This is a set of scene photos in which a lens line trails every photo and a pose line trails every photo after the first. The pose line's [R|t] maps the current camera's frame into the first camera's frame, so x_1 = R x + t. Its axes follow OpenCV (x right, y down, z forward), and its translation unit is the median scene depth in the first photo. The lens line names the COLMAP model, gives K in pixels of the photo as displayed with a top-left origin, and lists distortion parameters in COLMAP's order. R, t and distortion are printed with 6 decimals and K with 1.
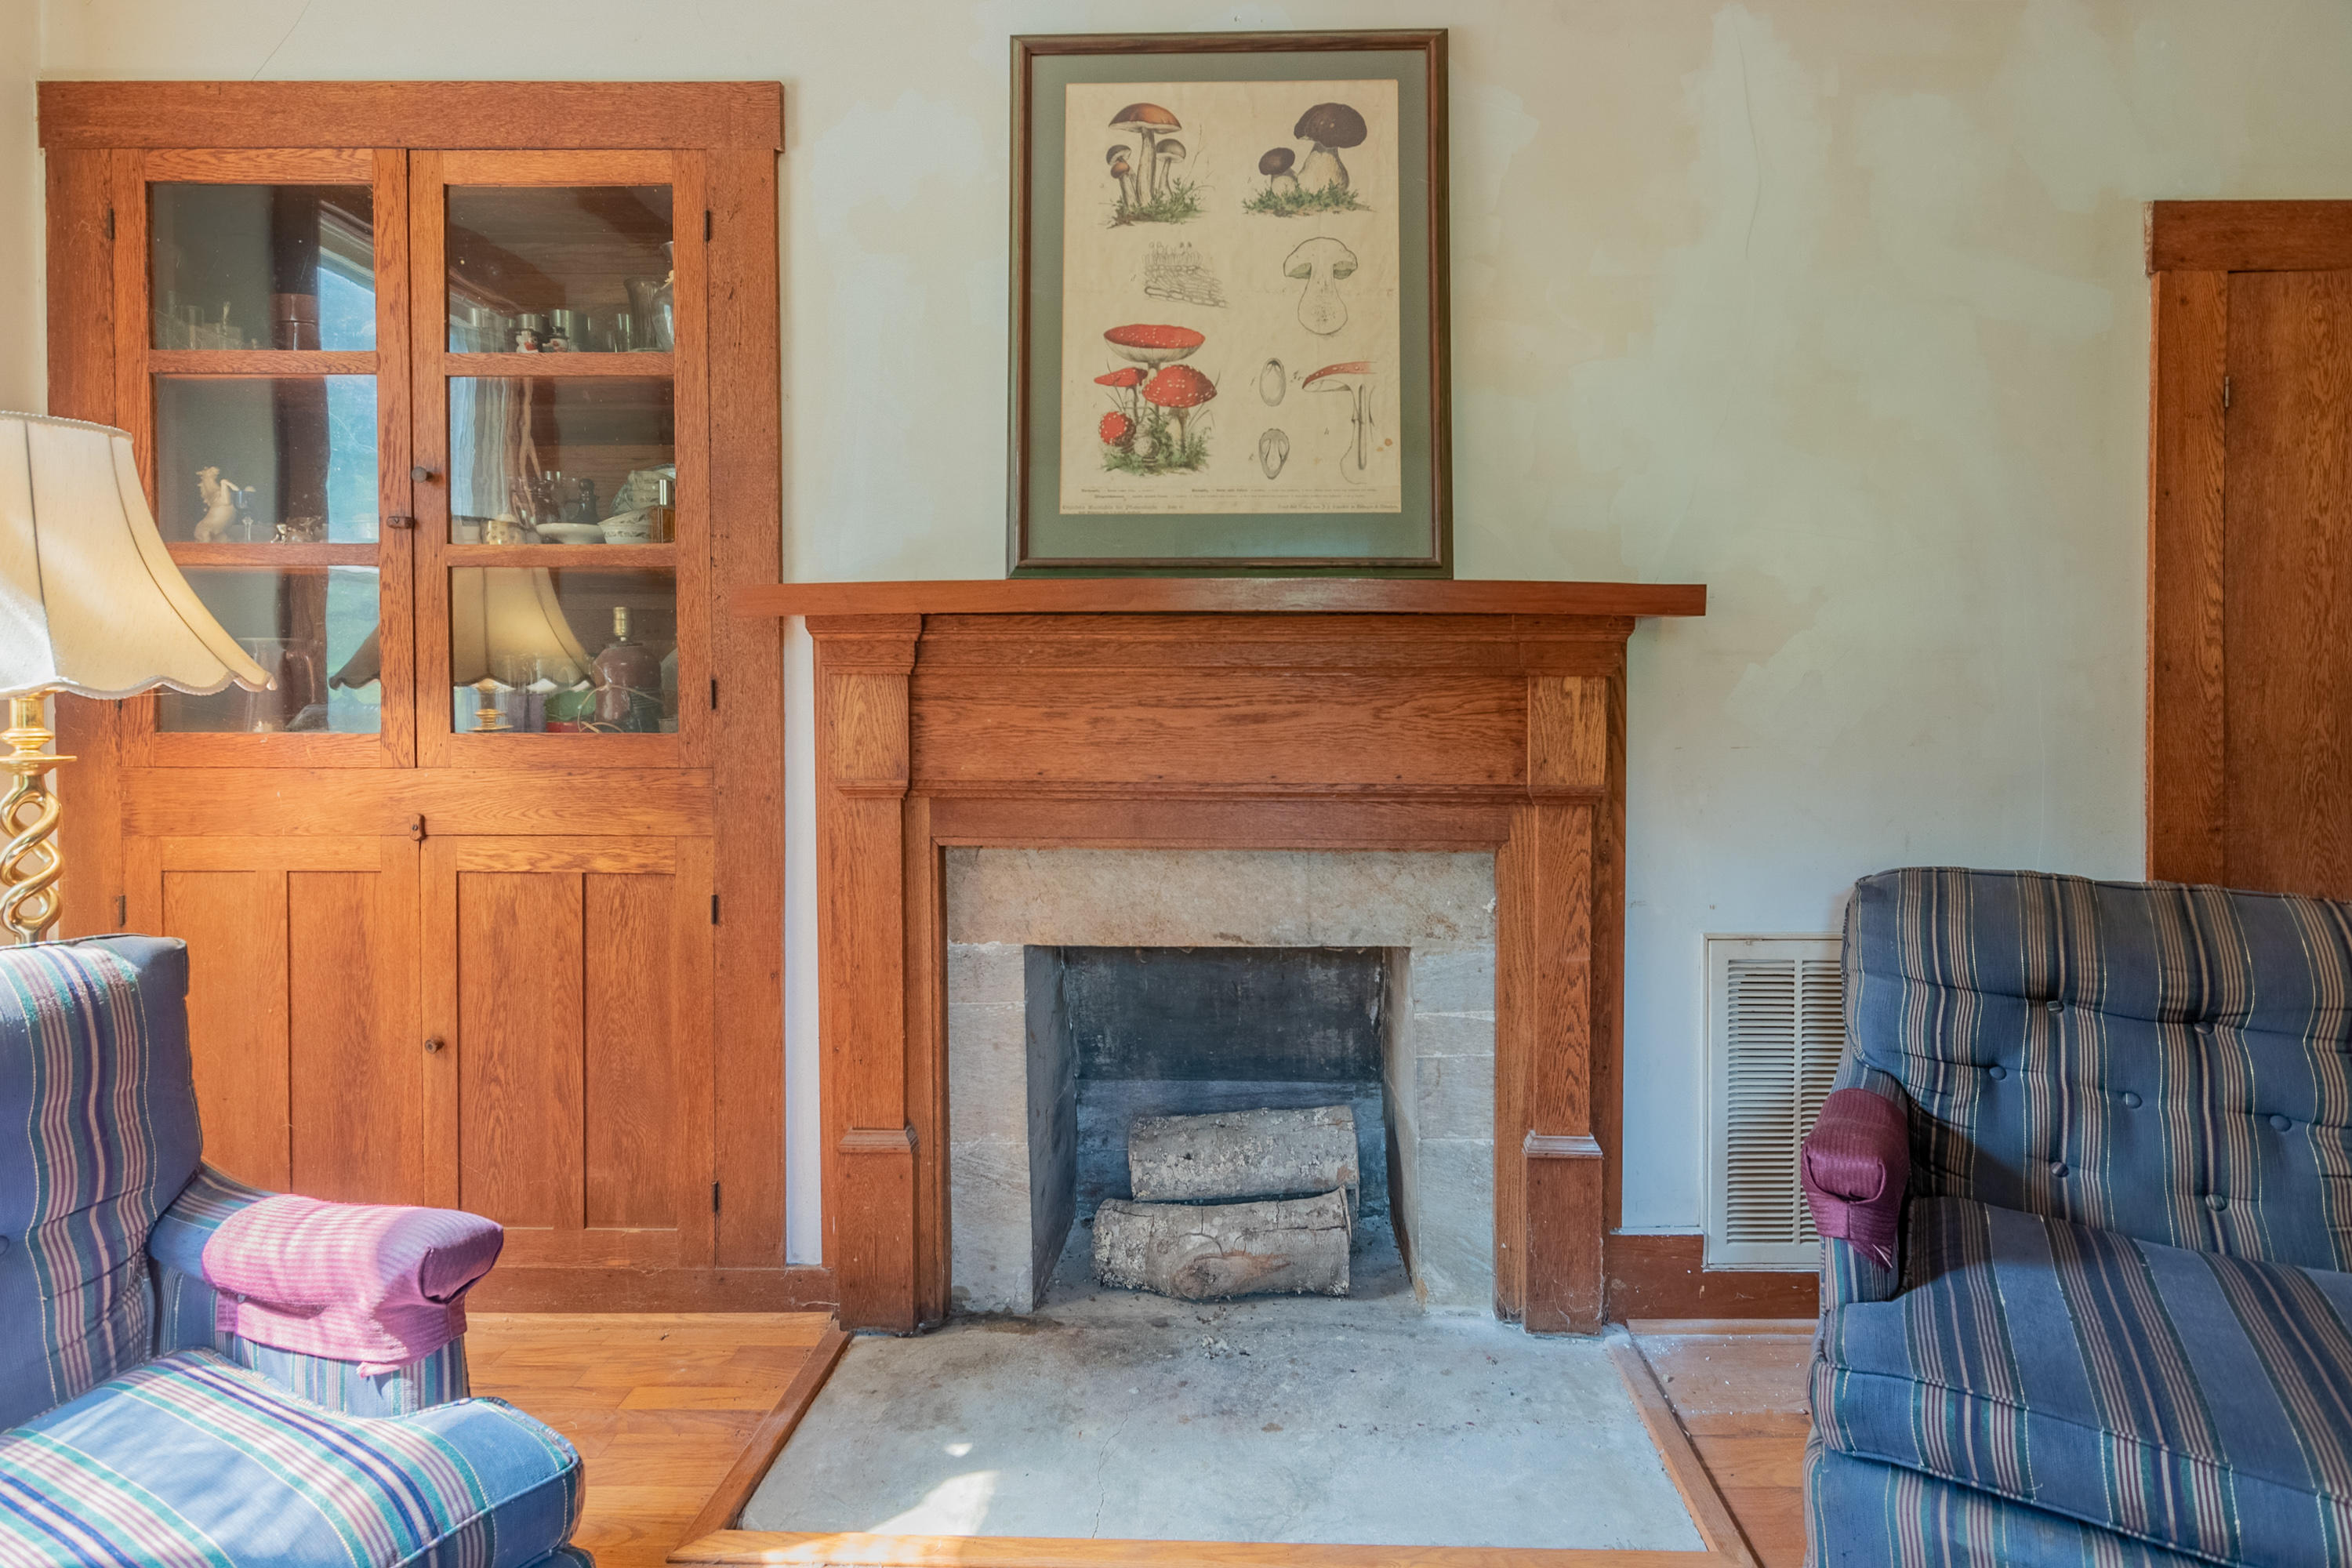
lens RADIAL K [[1116.4, 0, 1287.8], [0, 1116.4, 702.0], [0, 0, 1]] dist [-0.000342, 0.000658]
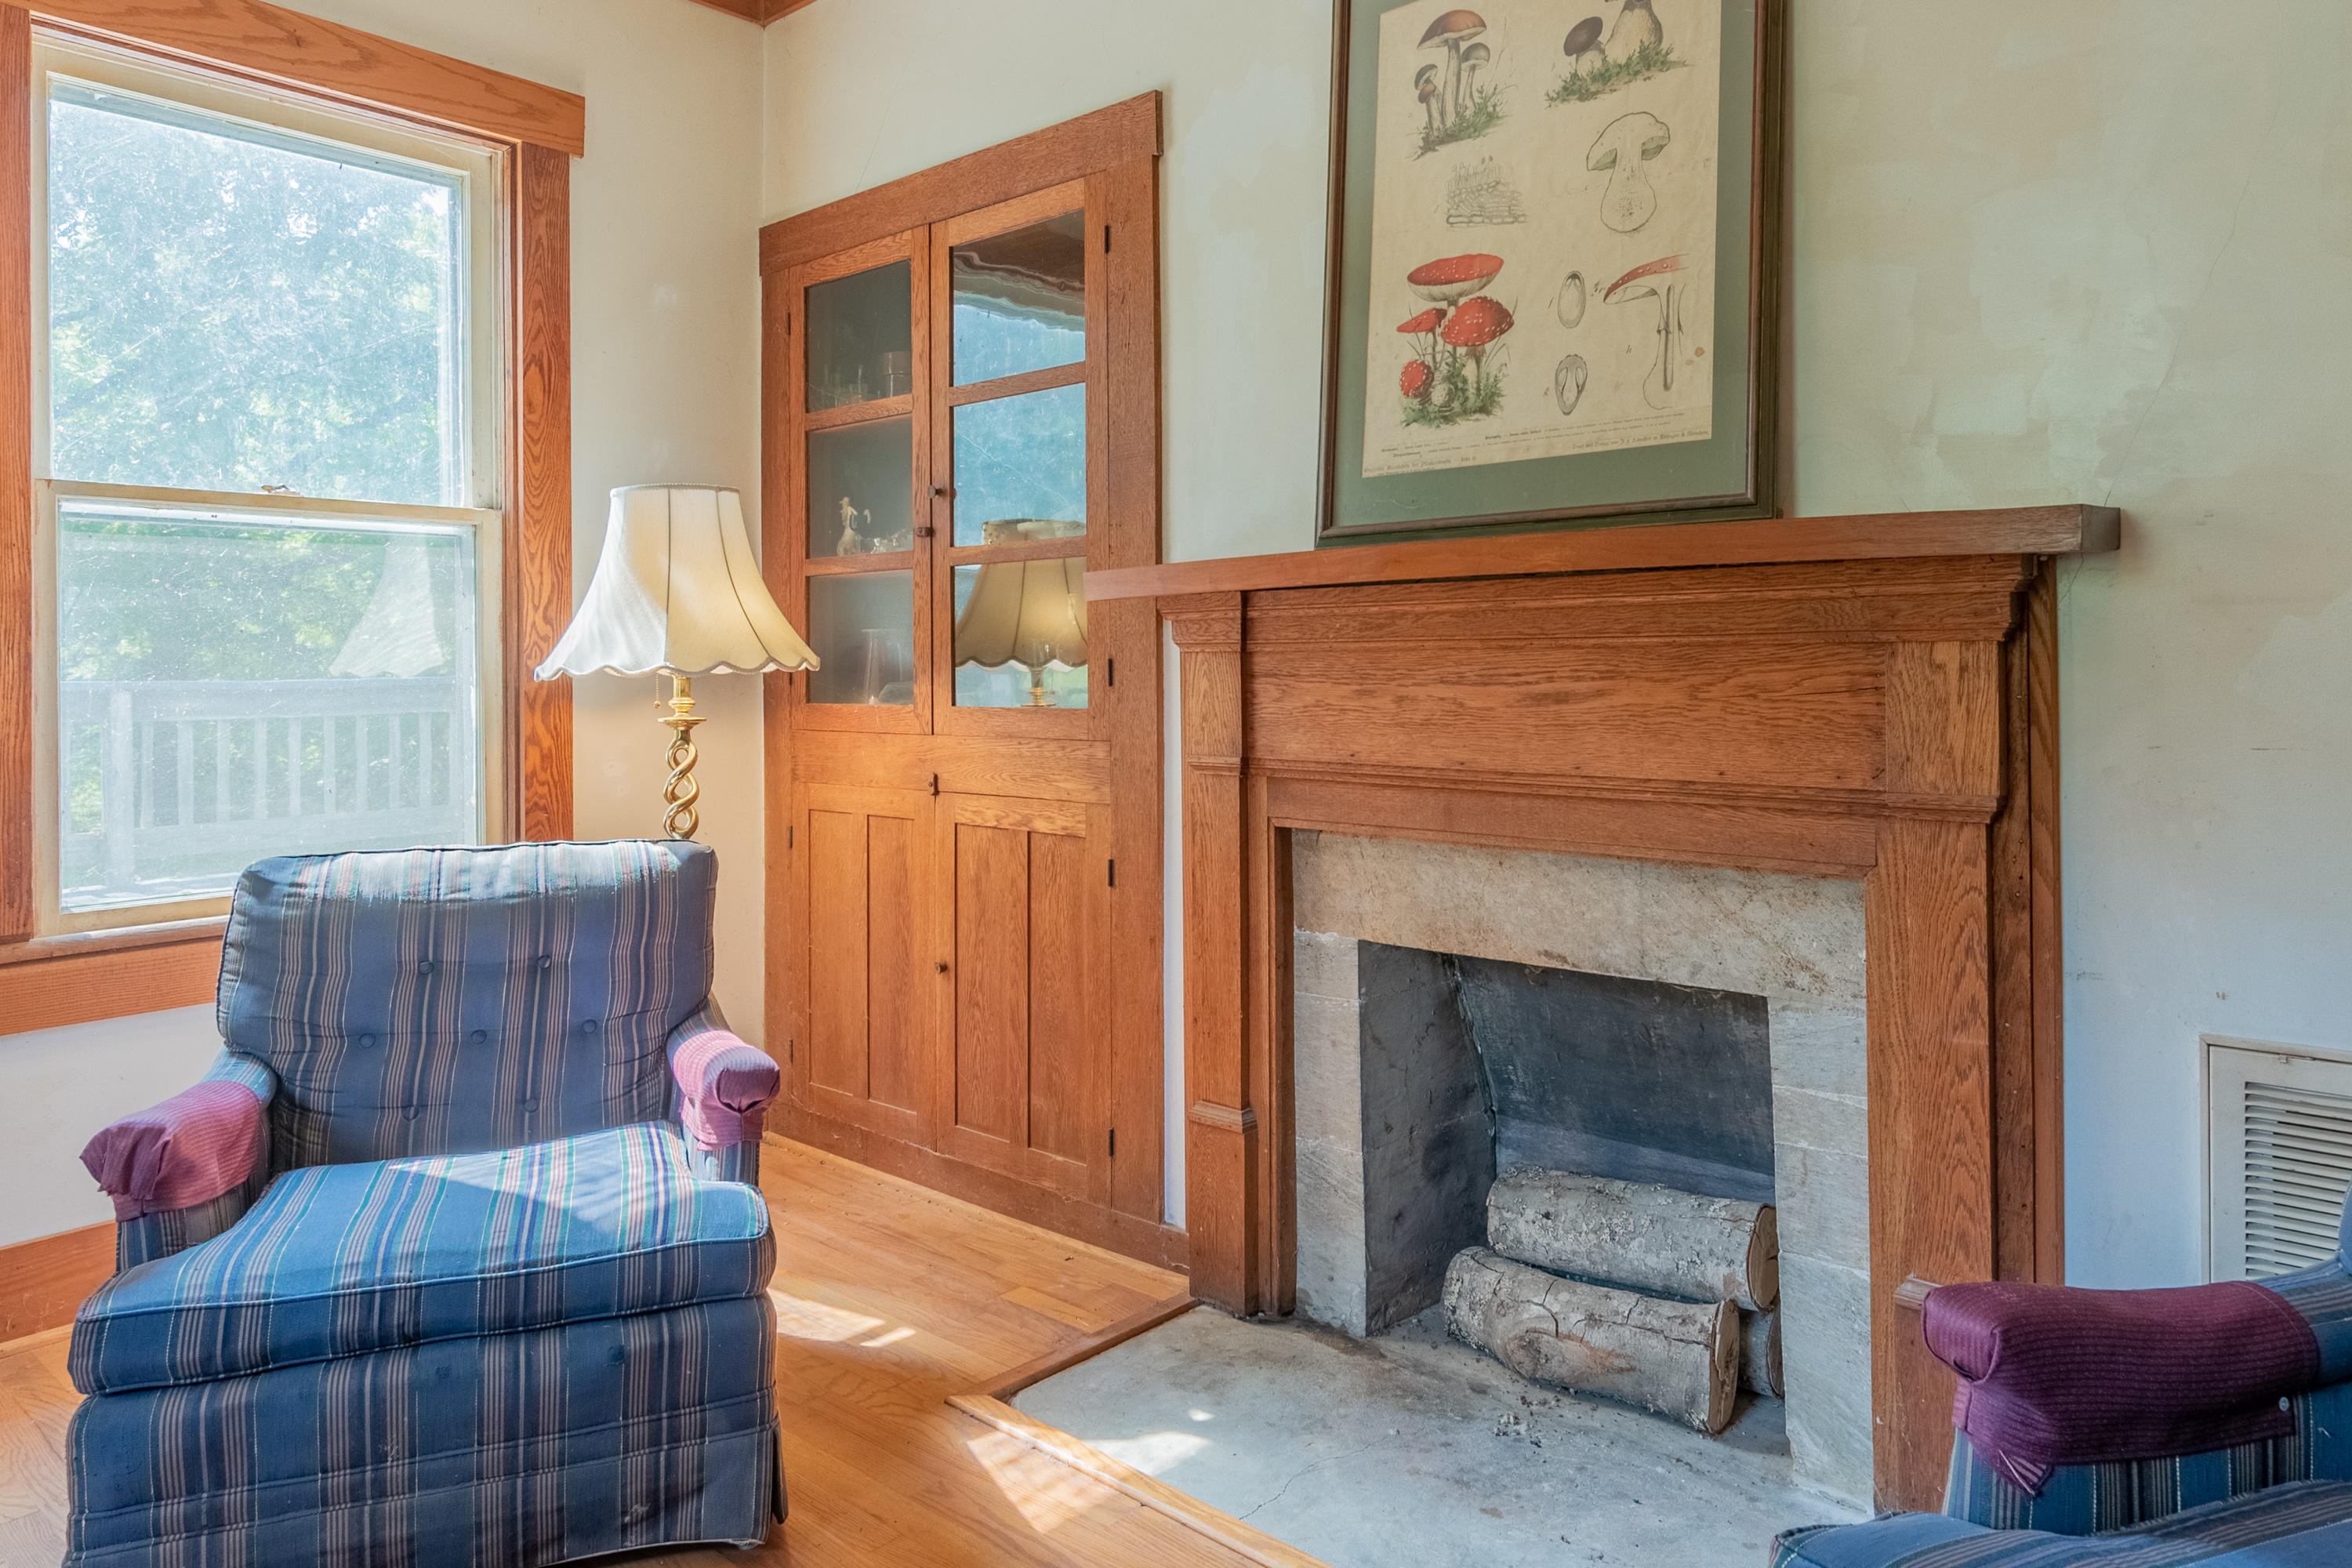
lens RADIAL K [[1507.3, 0, 1306.5], [0, 1507.3, 663.8], [0, 0, 1]] dist [0.000158, -0.000795]
pose [[0.777261, -0.008287, -0.629124, 0.544400], [0.000244, 0.999917, -0.012869, 0.003467], [0.629178, 0.009849, 0.777199, -0.009438]]
